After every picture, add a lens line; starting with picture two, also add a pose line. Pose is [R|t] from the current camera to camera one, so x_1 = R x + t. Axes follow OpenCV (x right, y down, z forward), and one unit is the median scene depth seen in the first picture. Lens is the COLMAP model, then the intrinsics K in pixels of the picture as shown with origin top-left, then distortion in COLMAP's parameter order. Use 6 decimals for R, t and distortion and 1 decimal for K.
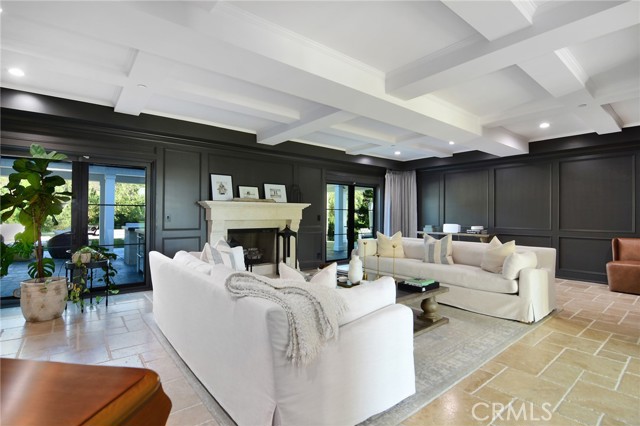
lens RADIAL K [[301.5, 0, 314.2], [0, 301.5, 212.8], [0, 0, 1]] dist [-0.000085, -0.009832]
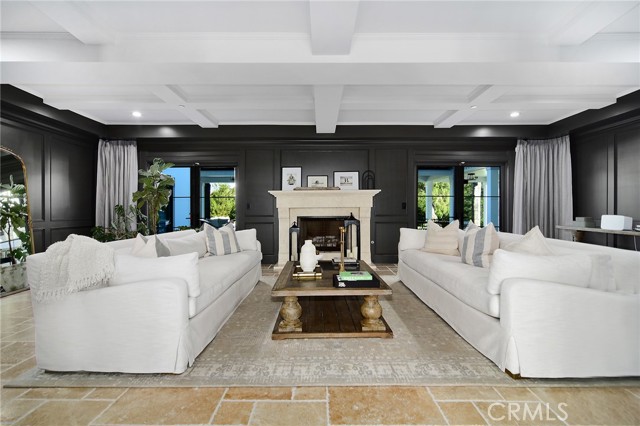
lens RADIAL K [[303.9, 0, 323.0], [0, 303.9, 208.3], [0, 0, 1]] dist [-0.000173, -0.000119]
pose [[0.783500, -0.008955, -0.621327, 0.473933], [0.008935, 0.999955, -0.003145, 0.030199], [0.621327, -0.003088, 0.783545, 0.193965]]
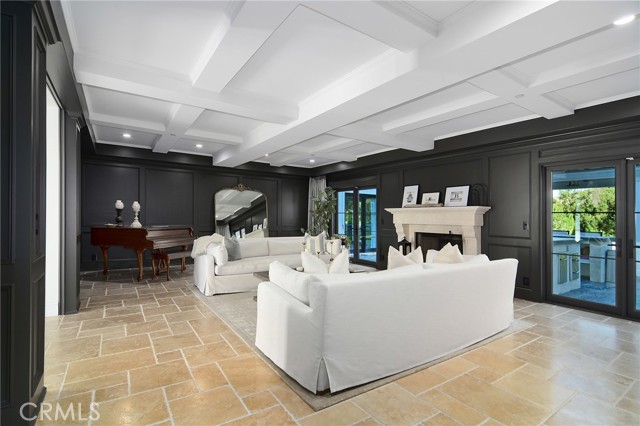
lens RADIAL K [[309.6, 0, 319.1], [0, 309.6, 216.8], [0, 0, 1]] dist [-0.000735, -0.010216]
pose [[-0.074286, -0.010233, -0.997184, 0.925191], [-0.013699, 0.999863, -0.009240, 0.012627], [0.997143, 0.012974, -0.074416, 0.727233]]
